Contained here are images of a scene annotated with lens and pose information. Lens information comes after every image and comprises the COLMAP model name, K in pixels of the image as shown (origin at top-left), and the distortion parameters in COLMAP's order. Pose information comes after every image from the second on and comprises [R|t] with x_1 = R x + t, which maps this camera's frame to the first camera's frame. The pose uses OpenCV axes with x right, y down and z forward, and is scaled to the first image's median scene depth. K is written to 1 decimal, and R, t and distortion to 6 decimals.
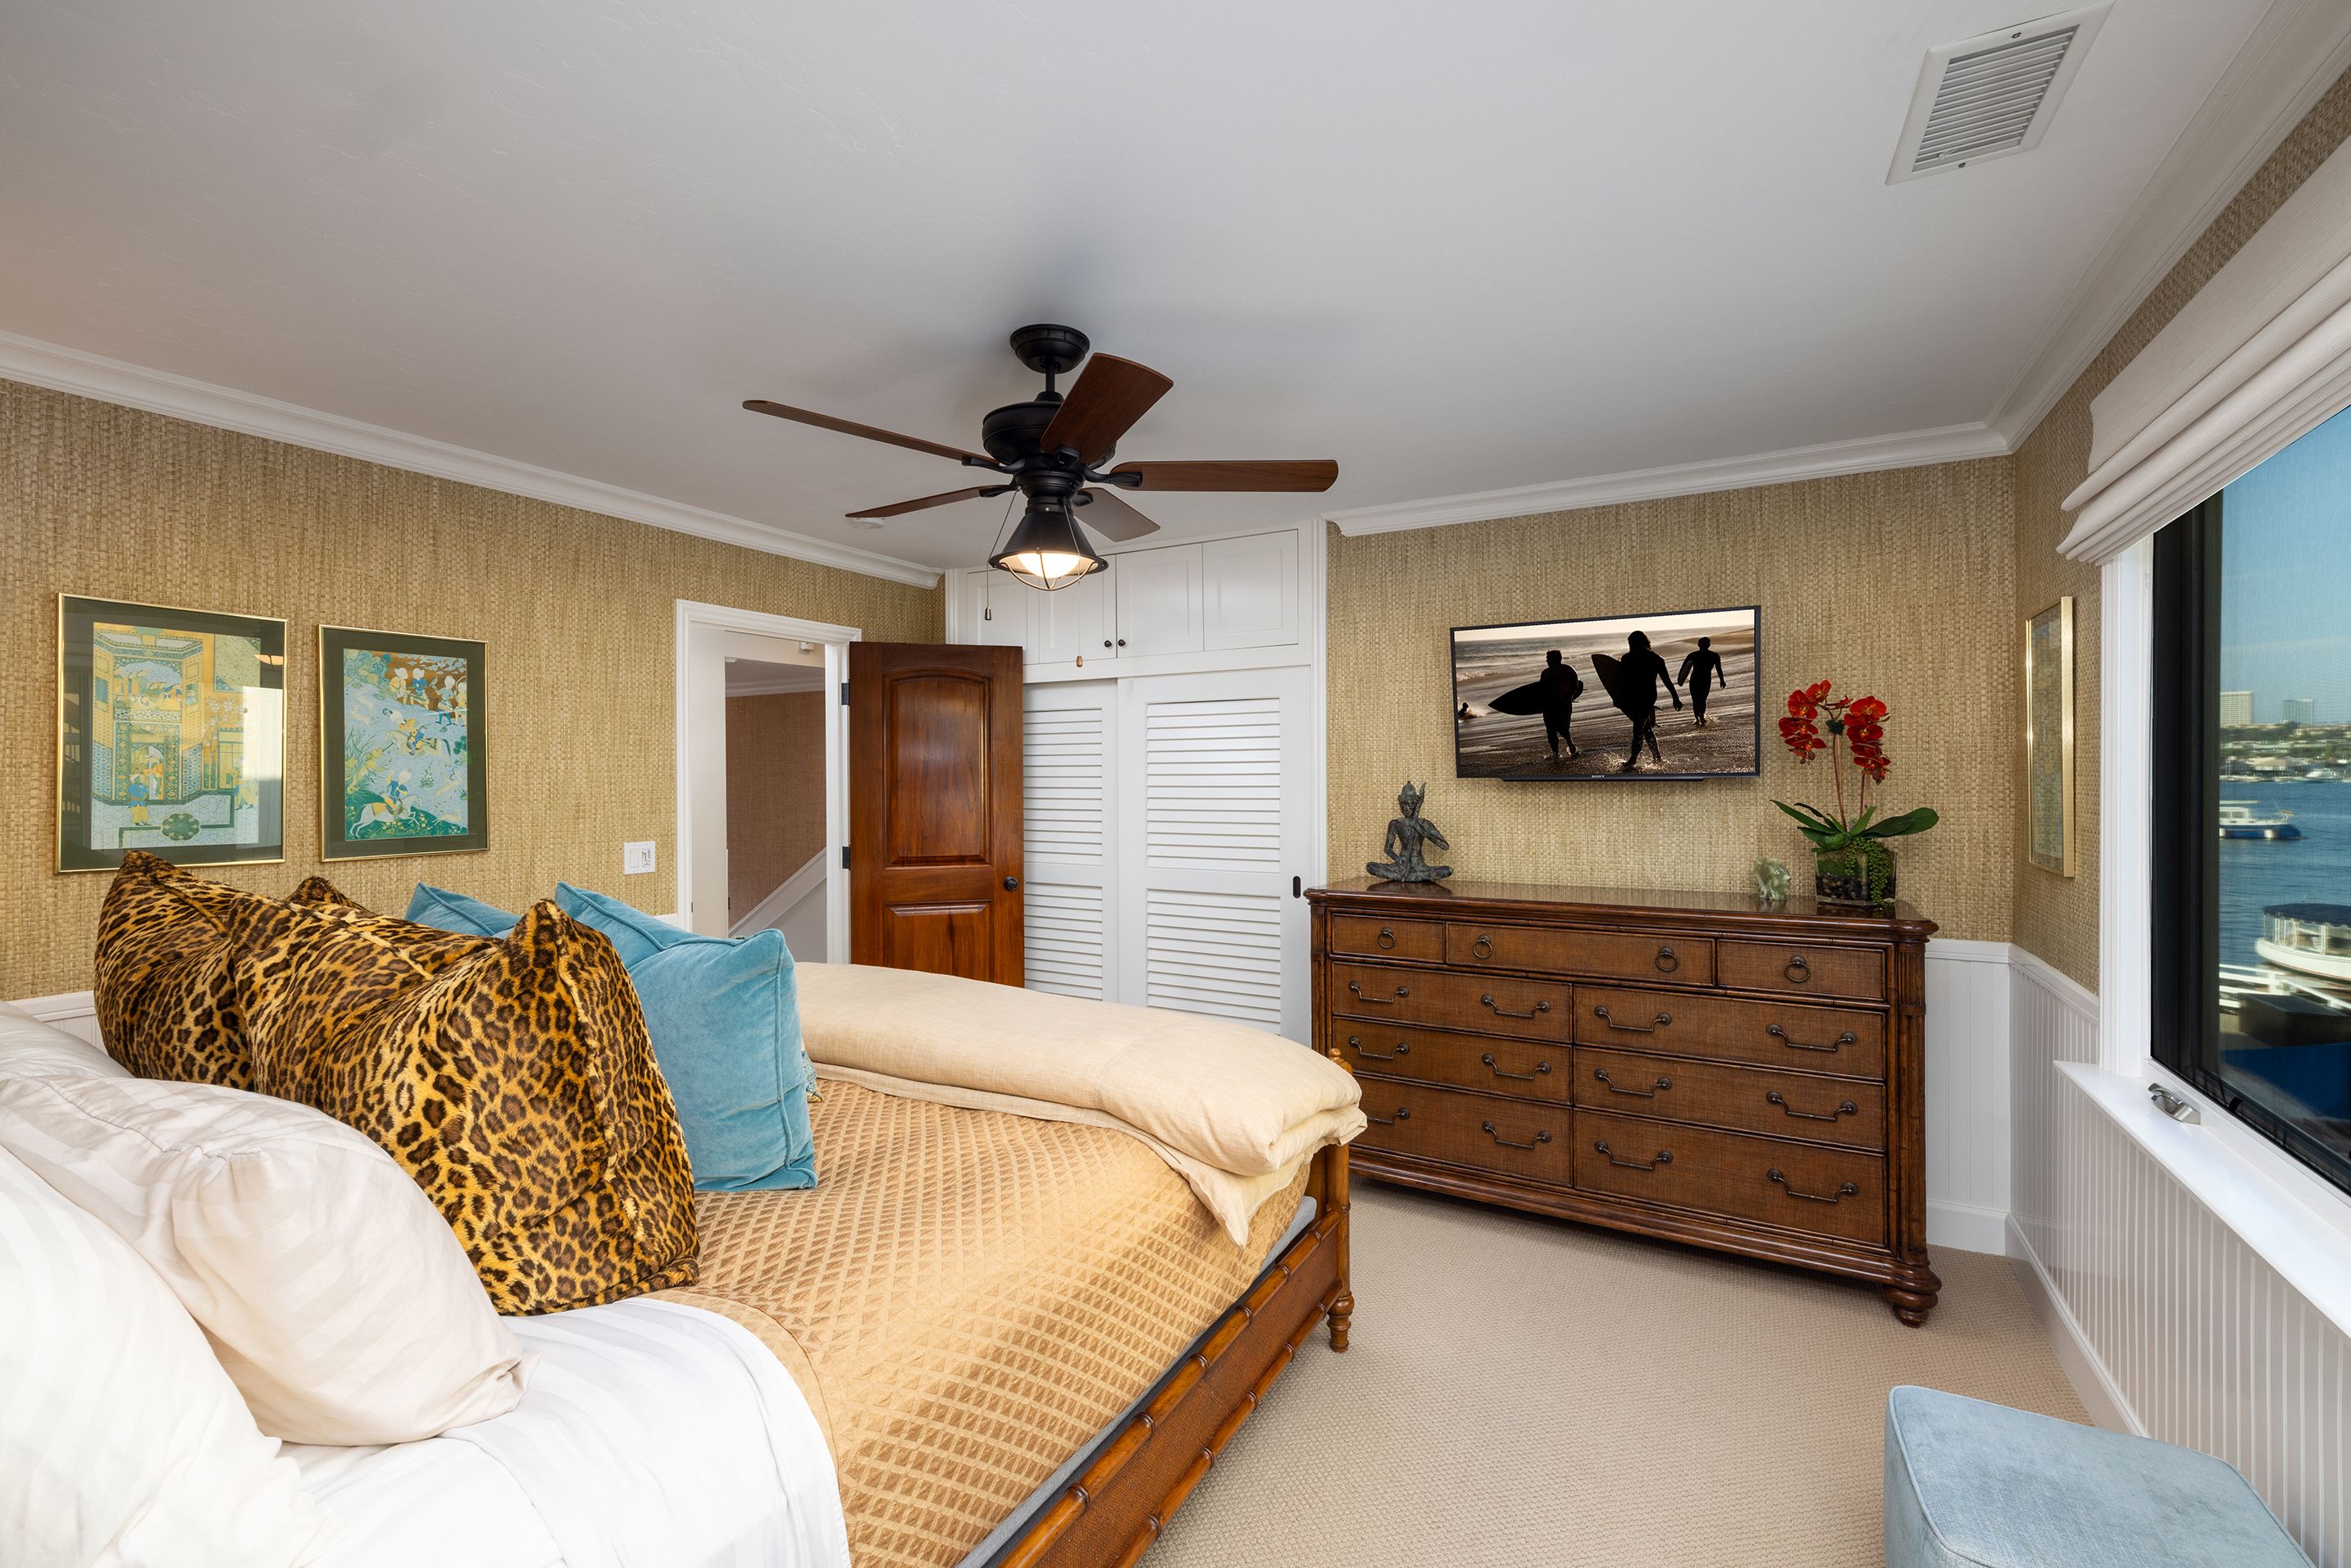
lens RADIAL K [[1009.9, 0, 1174.0], [0, 1009.9, 775.6], [0, 0, 1]] dist [-0.002474, -0.000196]
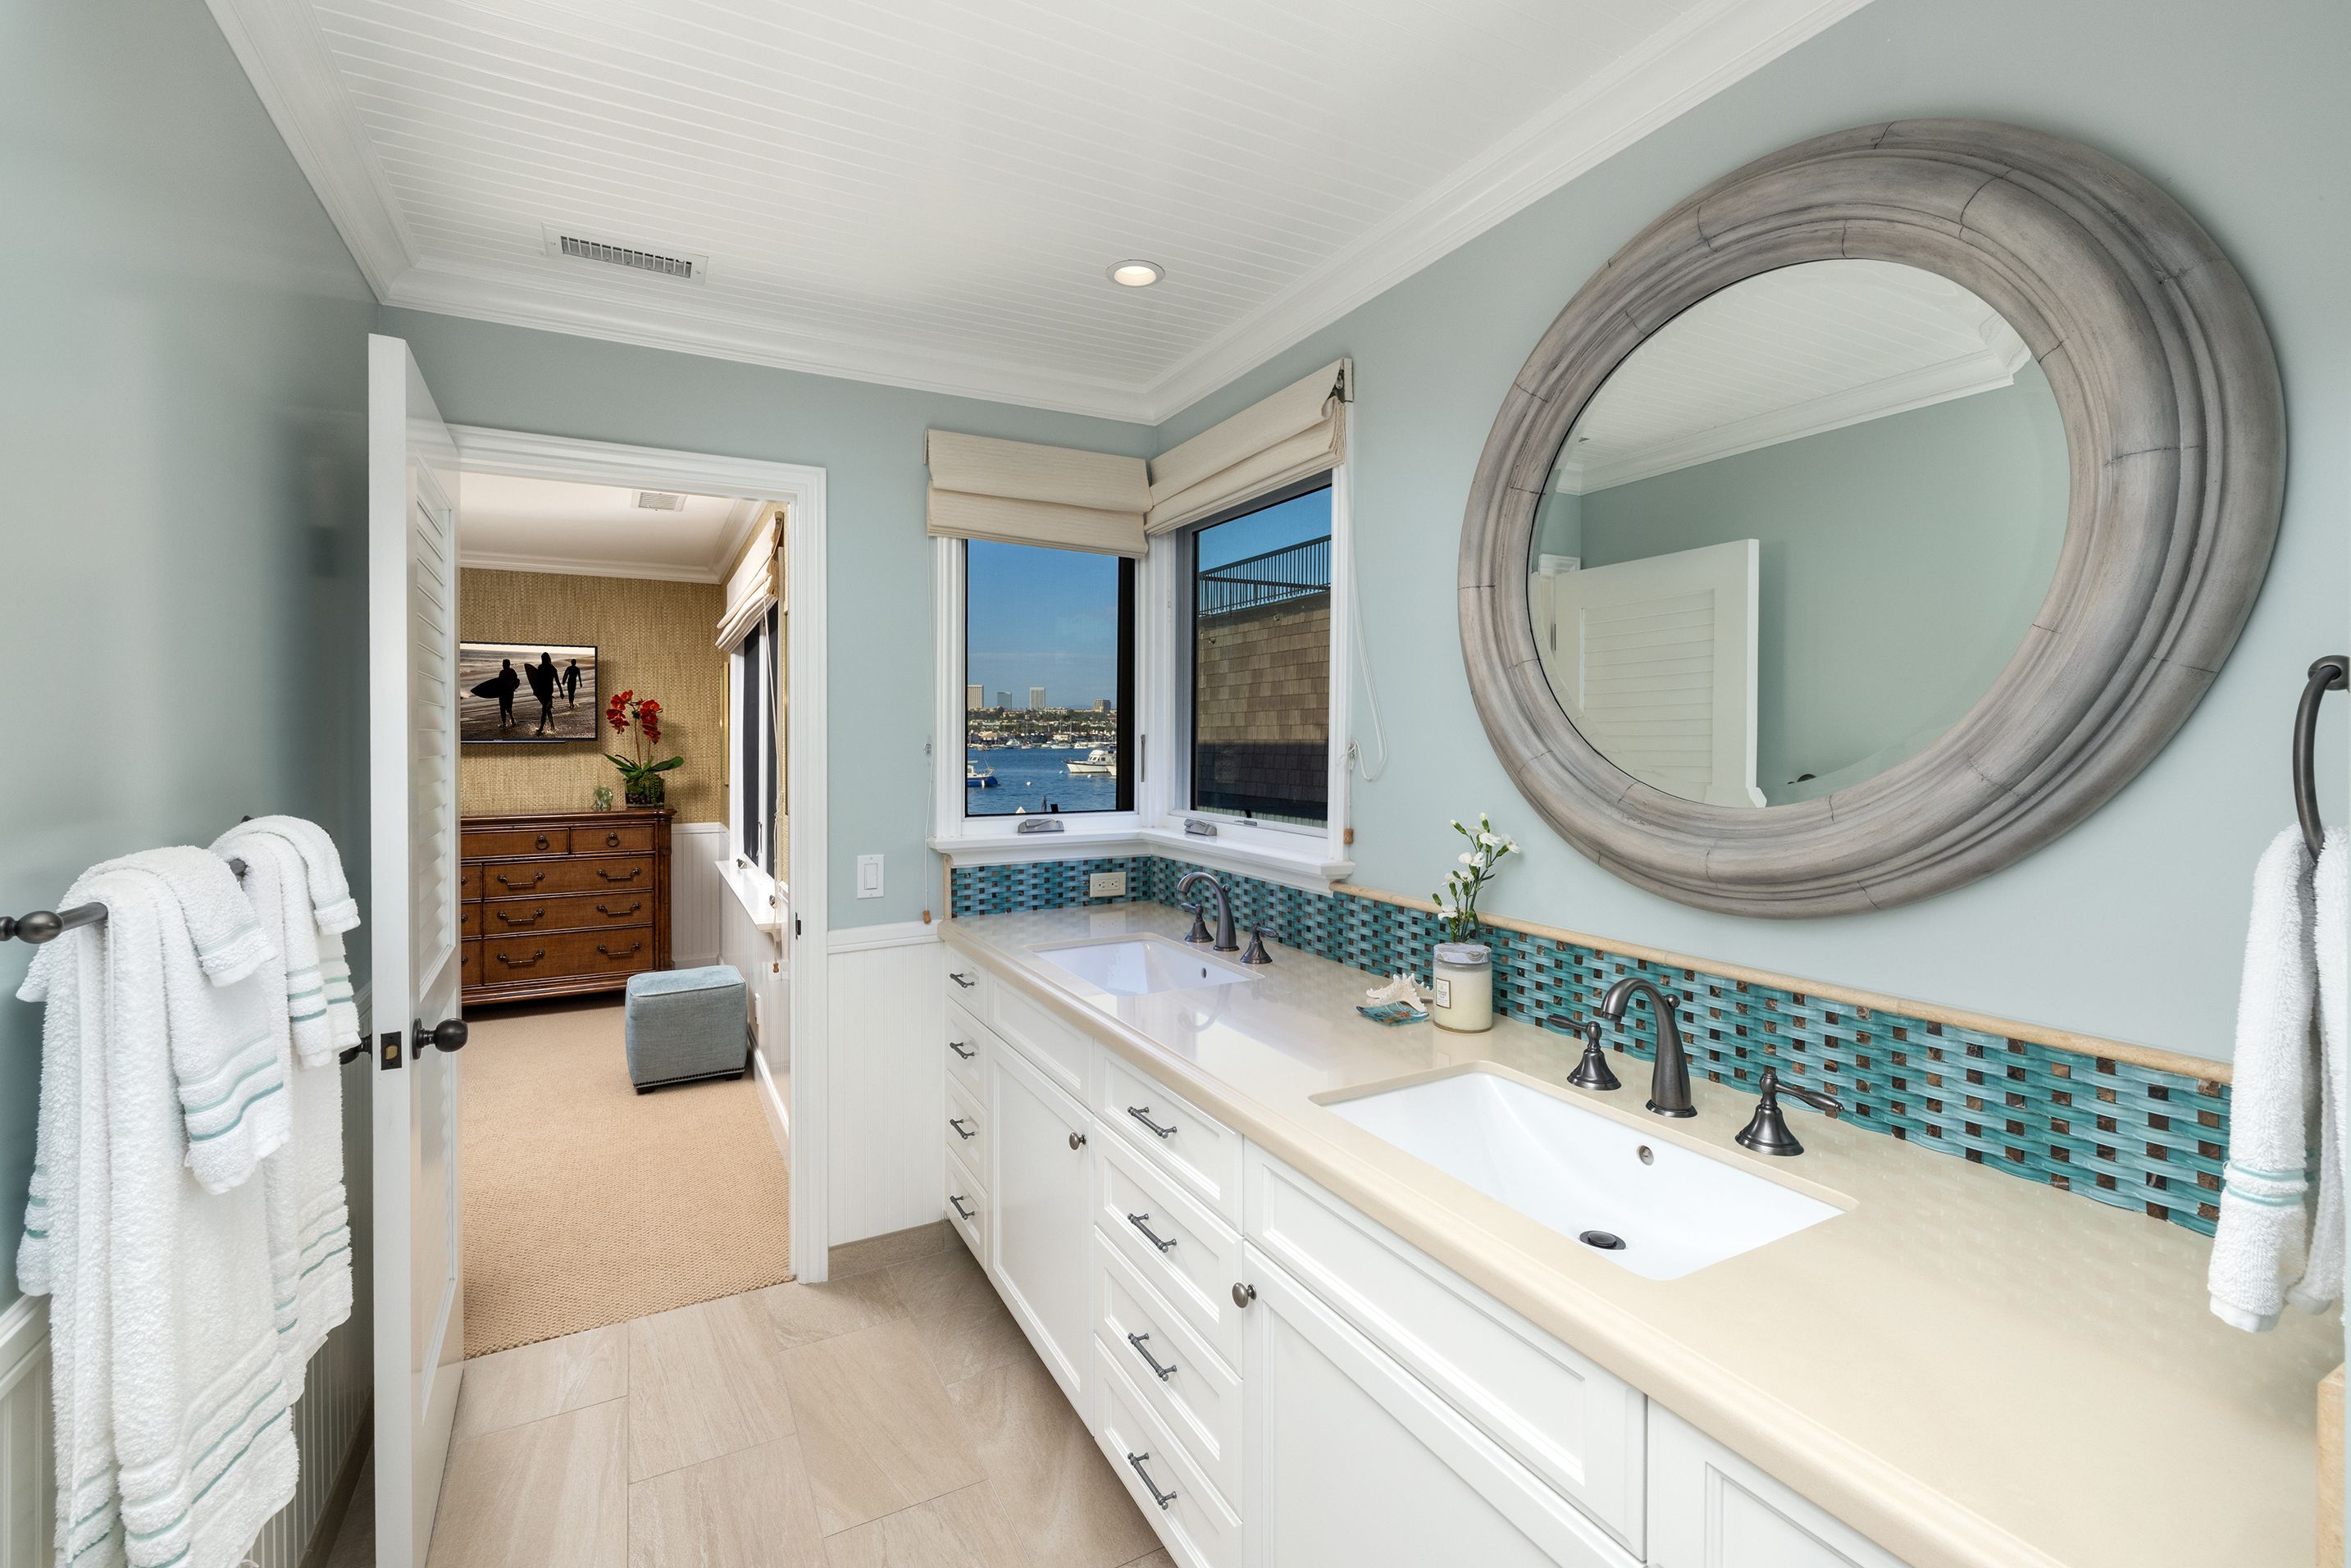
lens RADIAL K [[1009.9, 0, 1154.9], [0, 1009.9, 740.8], [0, 0, 1]] dist [-0.002474, -0.000196]
pose [[0.548896, 0.003004, 0.835885, -0.394456], [-0.000656, 0.999995, -0.003163, 0.006935], [-0.835891, 0.001187, 0.548895, -0.855054]]
